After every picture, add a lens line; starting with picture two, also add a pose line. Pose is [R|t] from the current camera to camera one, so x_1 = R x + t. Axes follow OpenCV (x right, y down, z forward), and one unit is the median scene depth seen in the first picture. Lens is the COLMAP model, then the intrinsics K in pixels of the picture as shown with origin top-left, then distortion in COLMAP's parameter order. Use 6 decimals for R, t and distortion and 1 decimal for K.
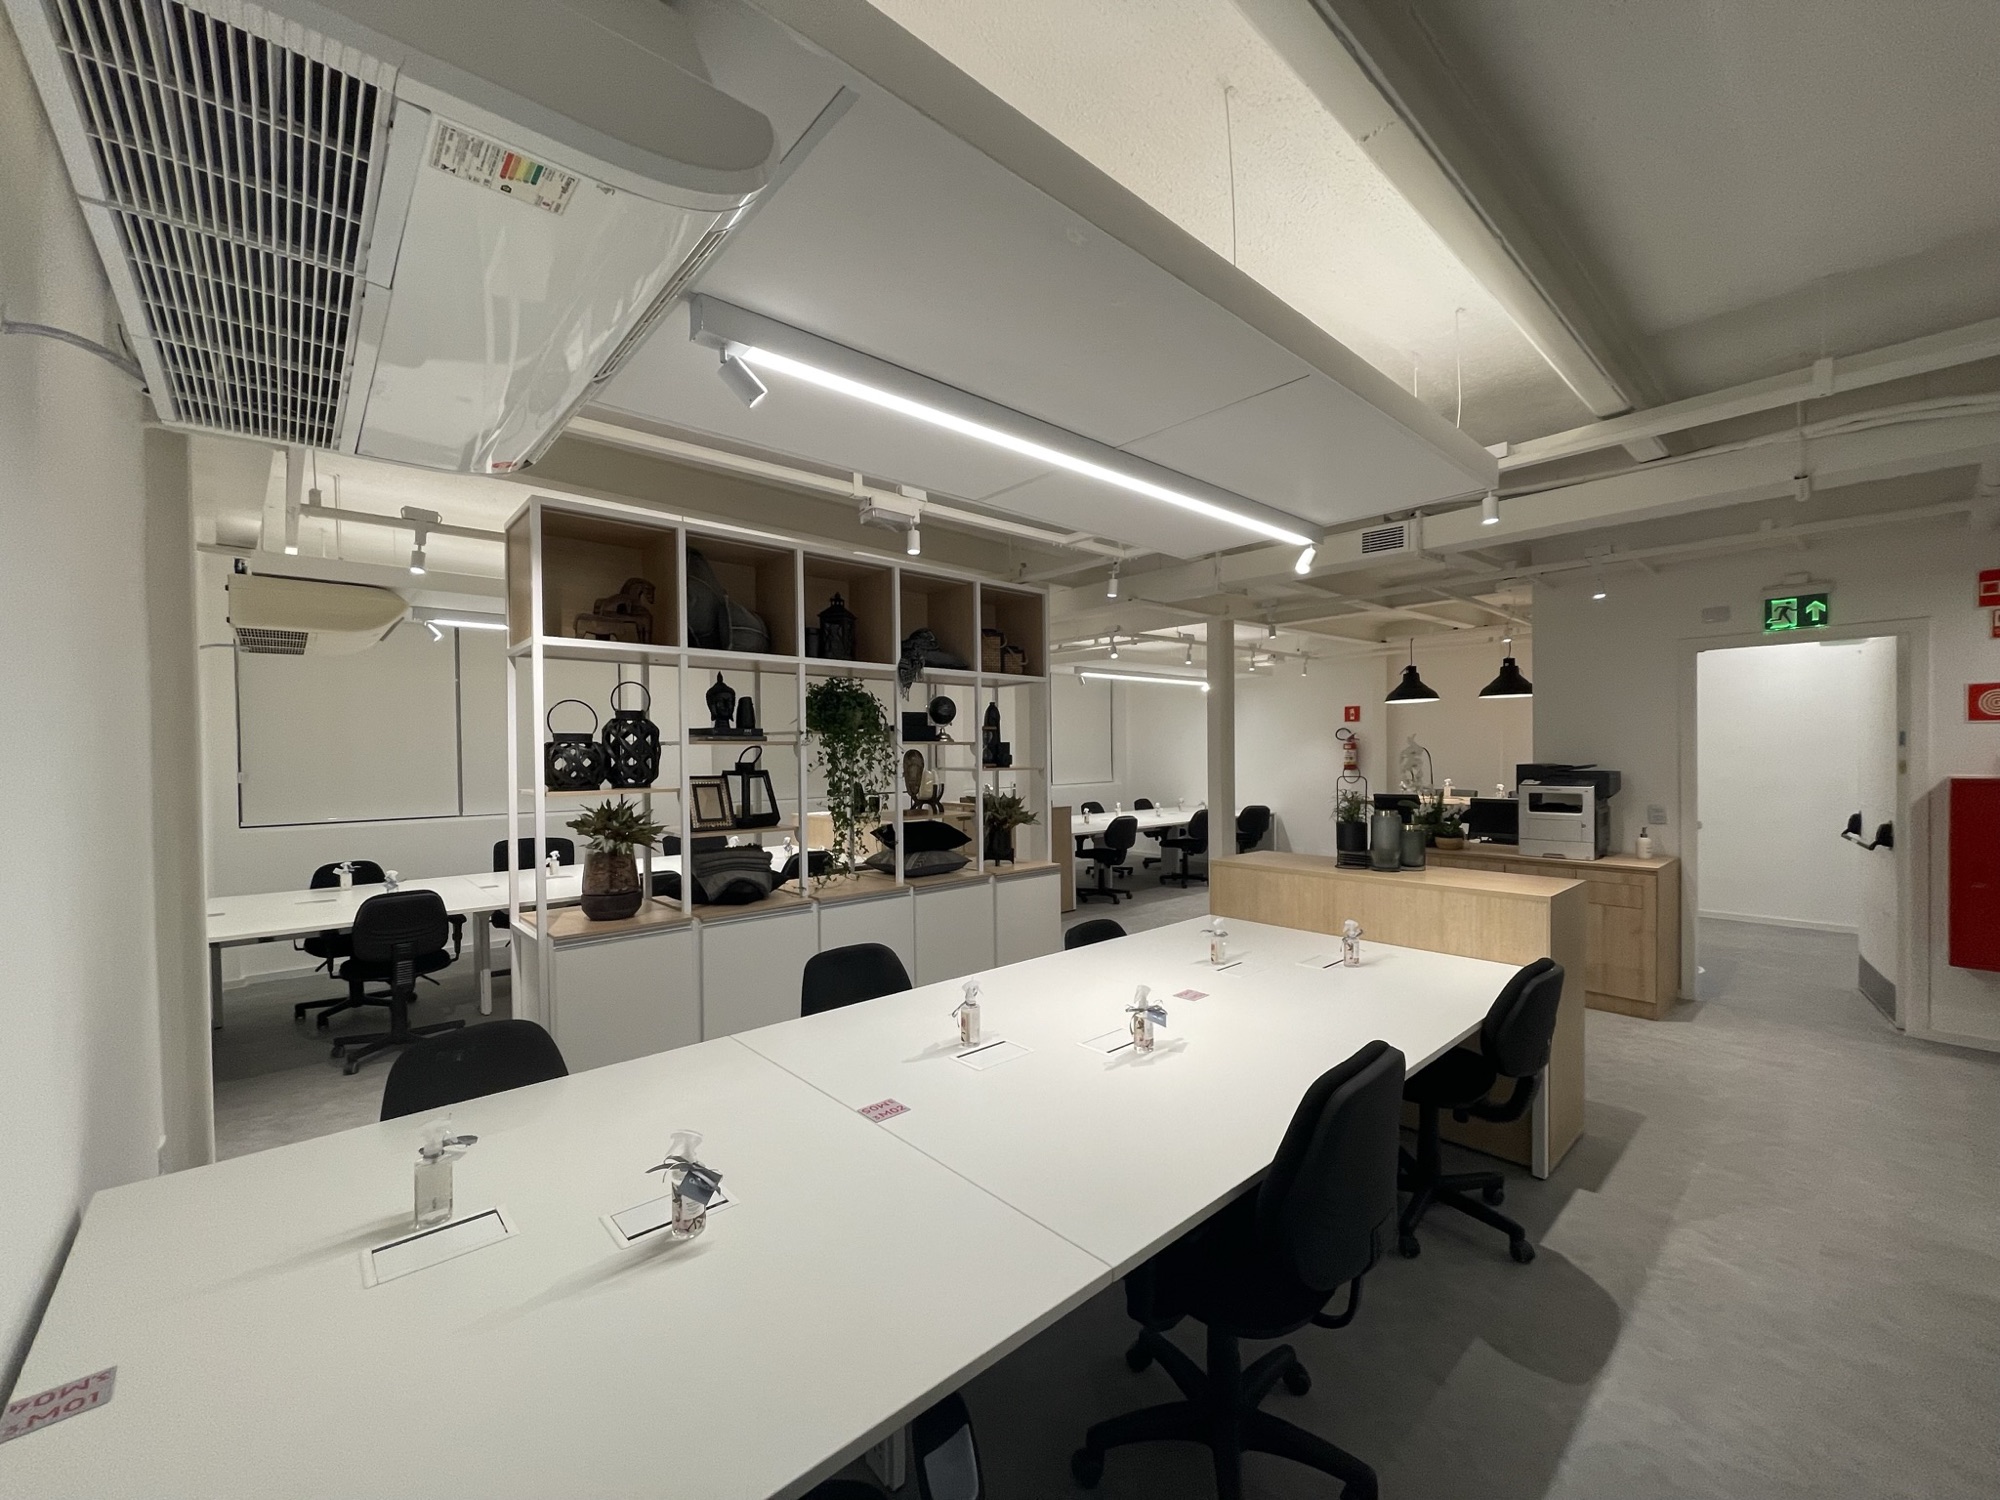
lens RADIAL K [[802.6, 0, 1002.5], [0, 802.6, 764.7], [0, 0, 1]] dist [0.002708, -0.000091]
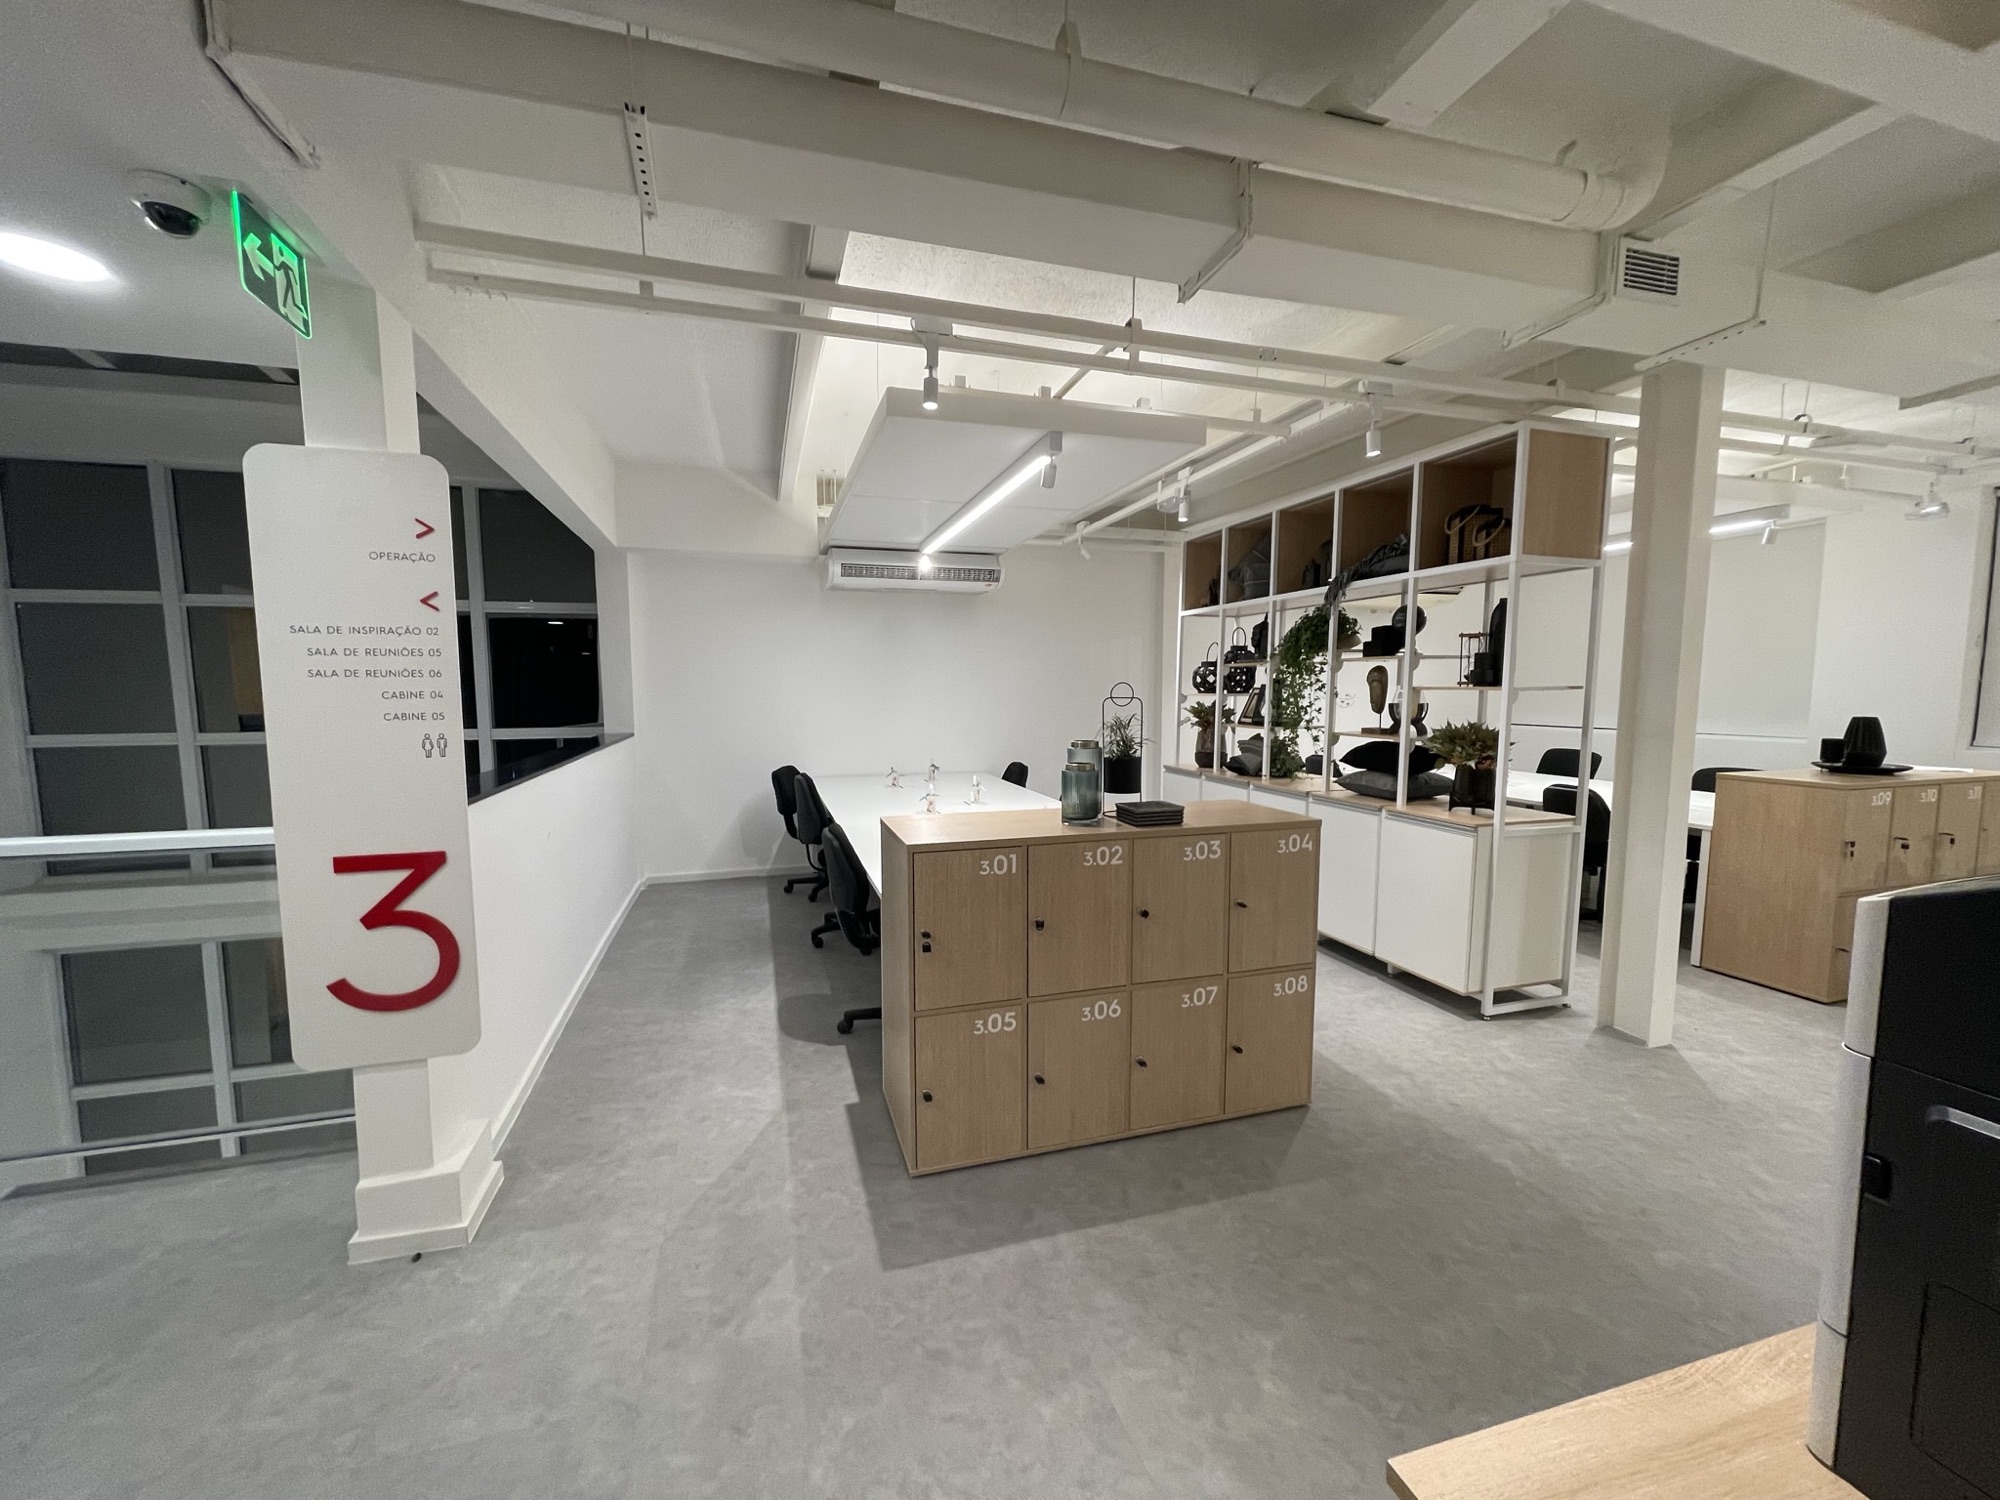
lens RADIAL K [[802.6, 0, 1000.5], [0, 802.6, 753.5], [0, 0, 1]] dist [0.002708, -0.000091]
pose [[-0.420260, 0.094022, -0.902519, 1.517250], [-0.002883, 0.994474, 0.104944, -0.018930], [0.907399, 0.046705, -0.417667, 1.565952]]
